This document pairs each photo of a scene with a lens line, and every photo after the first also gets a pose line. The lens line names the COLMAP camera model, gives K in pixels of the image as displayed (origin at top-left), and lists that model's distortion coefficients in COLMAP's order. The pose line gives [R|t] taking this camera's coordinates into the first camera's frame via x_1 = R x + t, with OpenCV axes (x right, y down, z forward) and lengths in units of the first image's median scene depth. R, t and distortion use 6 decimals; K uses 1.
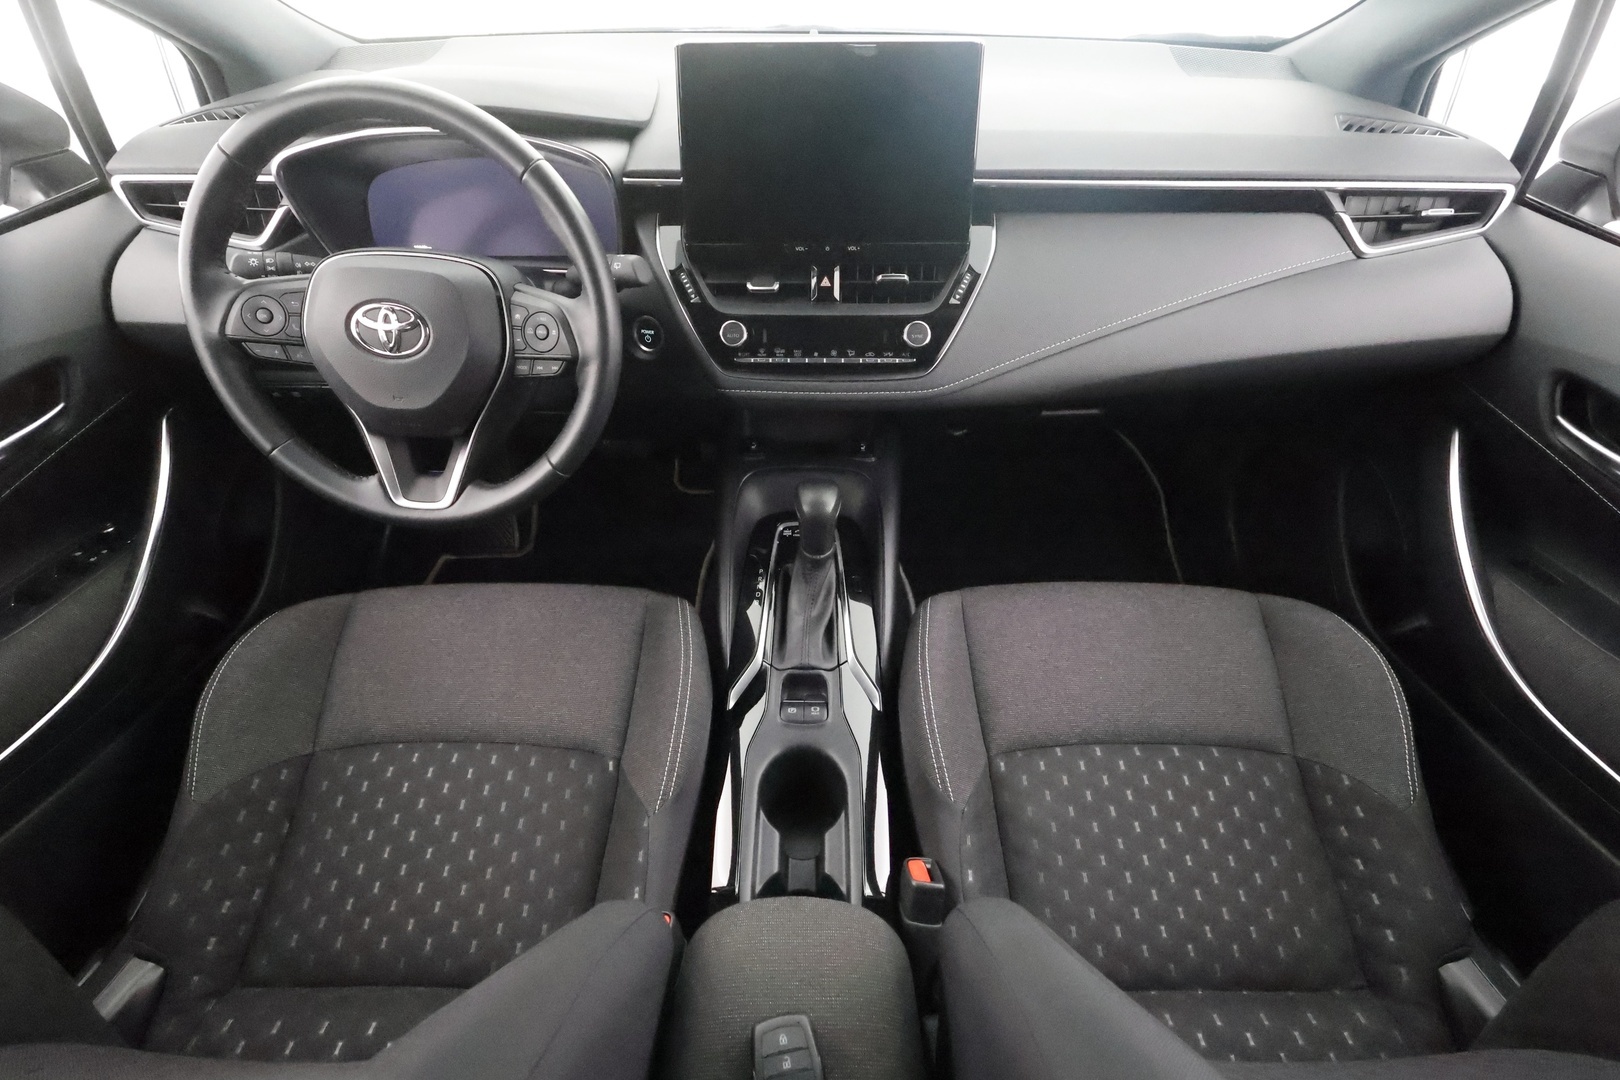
lens RADIAL K [[761.6, 0, 810.0], [0, 761.6, 540.0], [0, 0, 1]] dist [-0.001029, 0.000249]
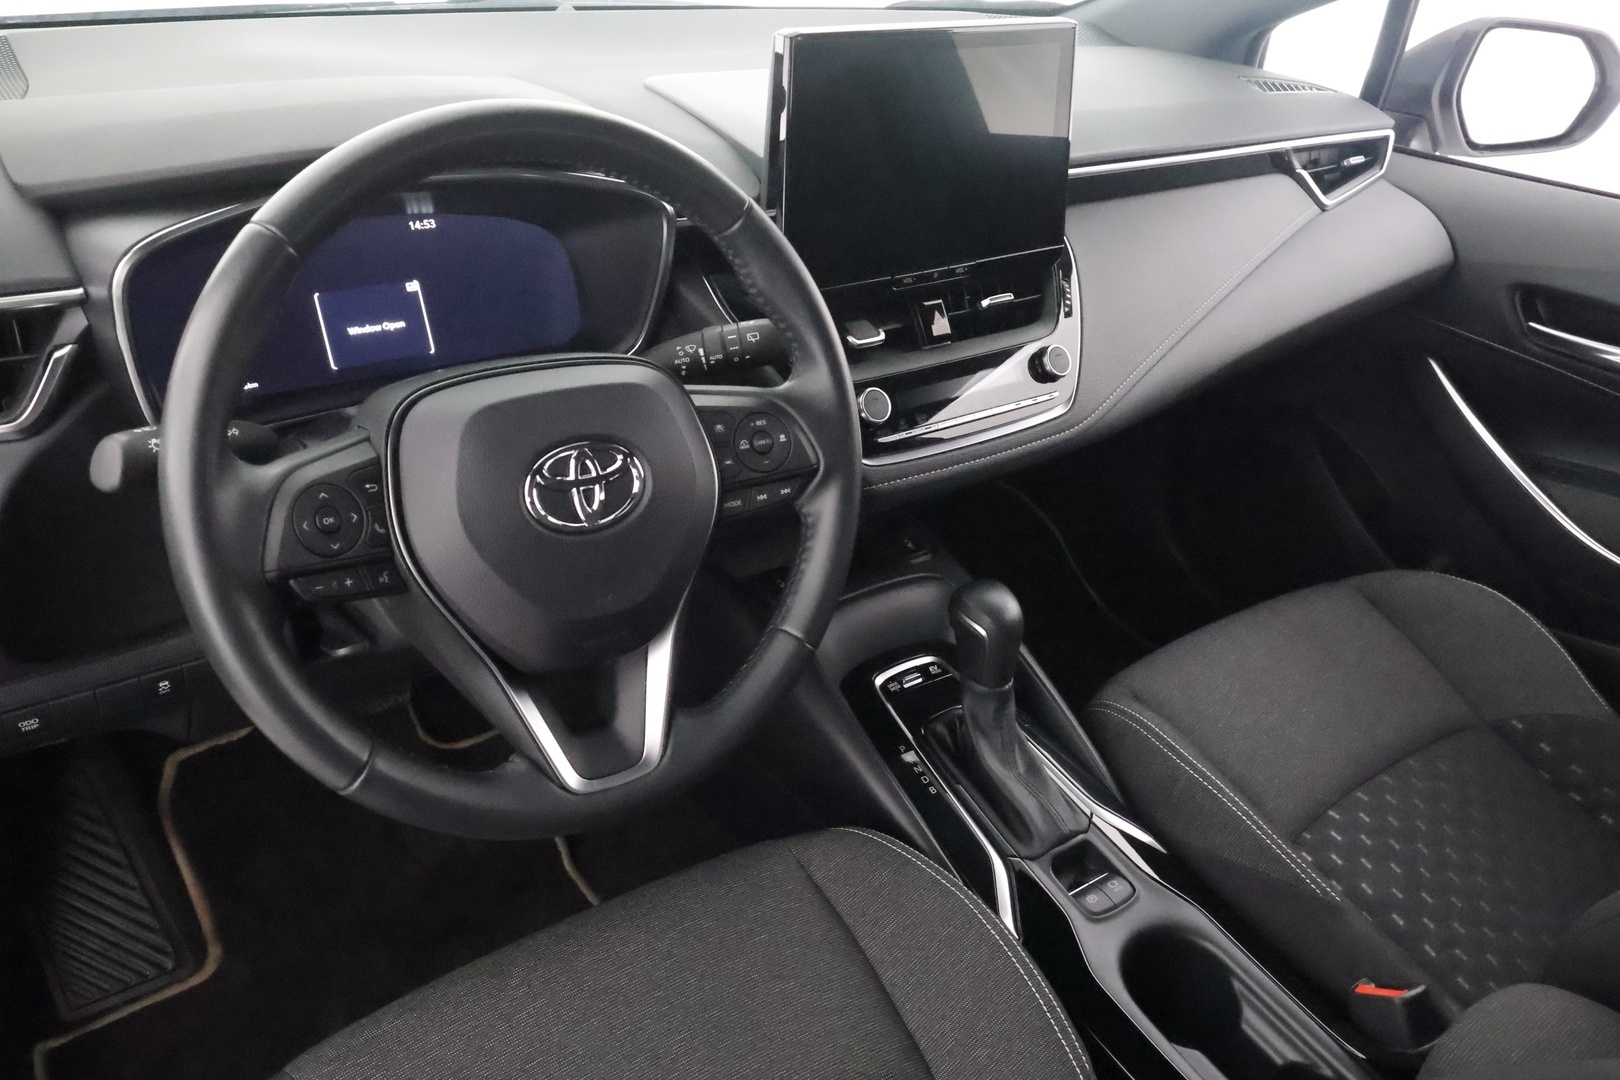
lens RADIAL K [[1299.5, 0, 810.0], [0, 1299.5, 540.0], [0, 0, 1]] dist [0.003903, -0.000573]
pose [[0.795969, -0.248562, 0.551951, -0.887163], [0.344630, 0.935688, -0.075620, -0.089236], [-0.497658, 0.250410, 0.830441, 0.069283]]
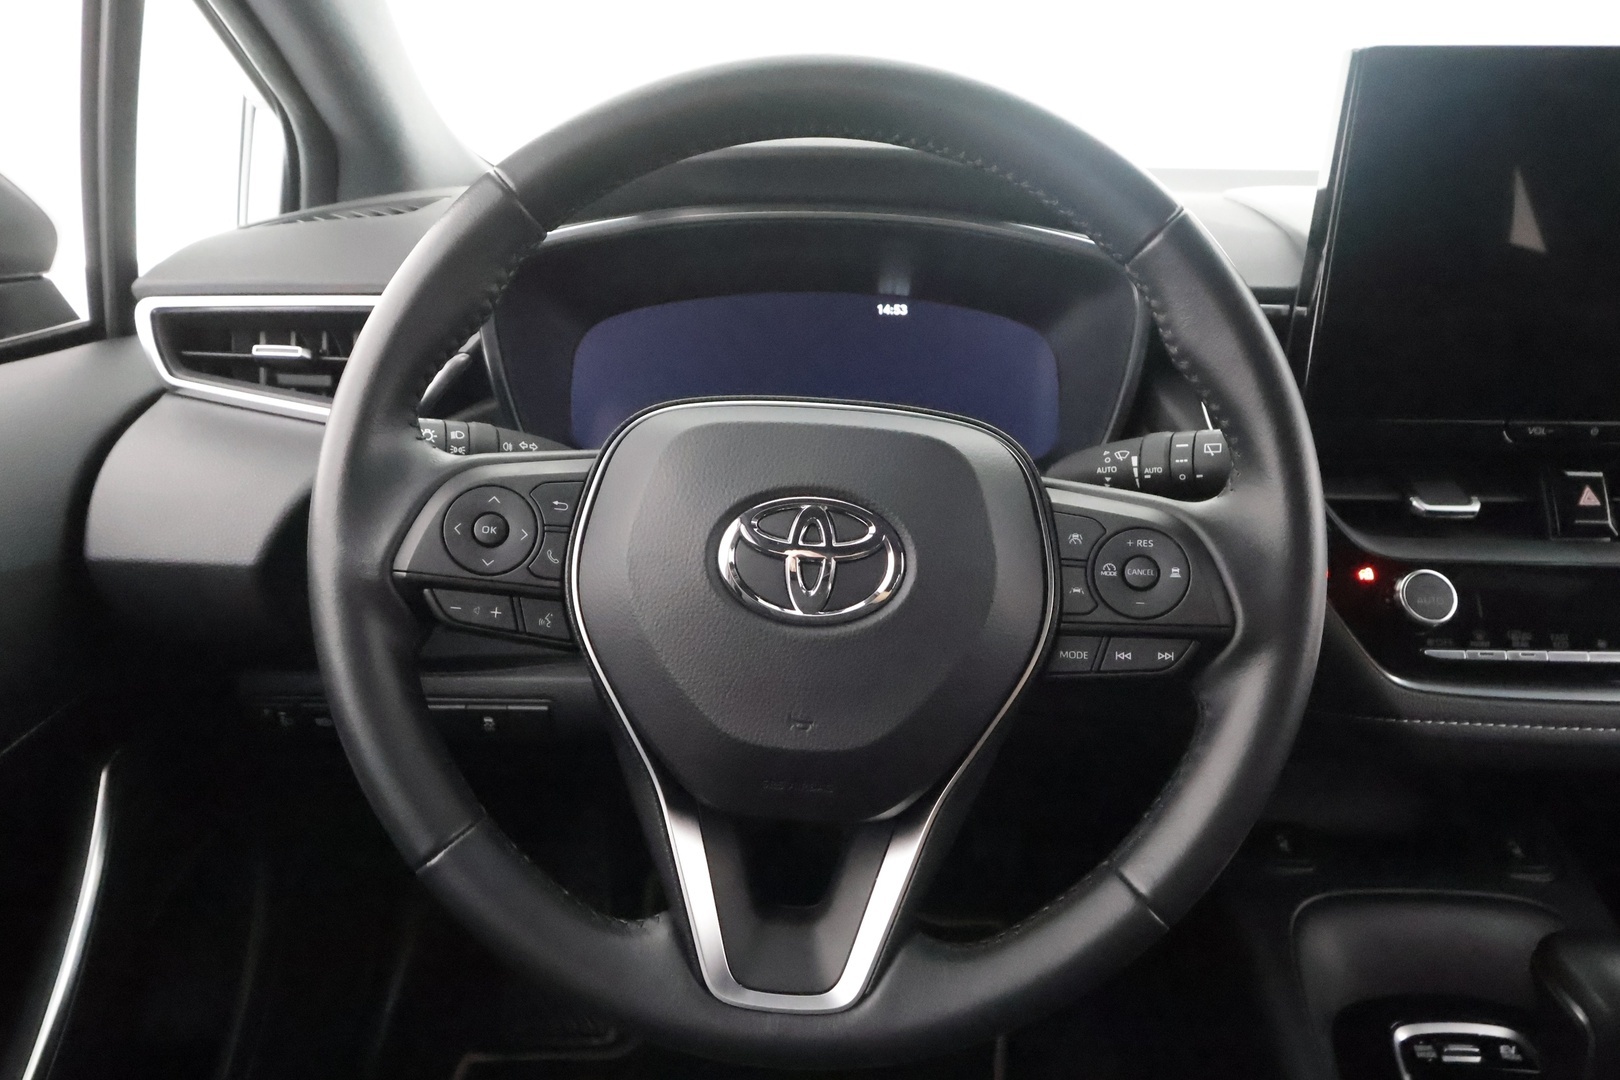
lens RADIAL K [[1112.1, 0, 810.0], [0, 1112.1, 540.0], [0, 0, 1]] dist [-0.002760, 0.001009]
pose [[0.999943, 0.010273, -0.002841, -0.495672], [-0.010593, 0.928452, -0.371302, -0.054100], [-0.001177, 0.371311, 0.928508, 0.389535]]
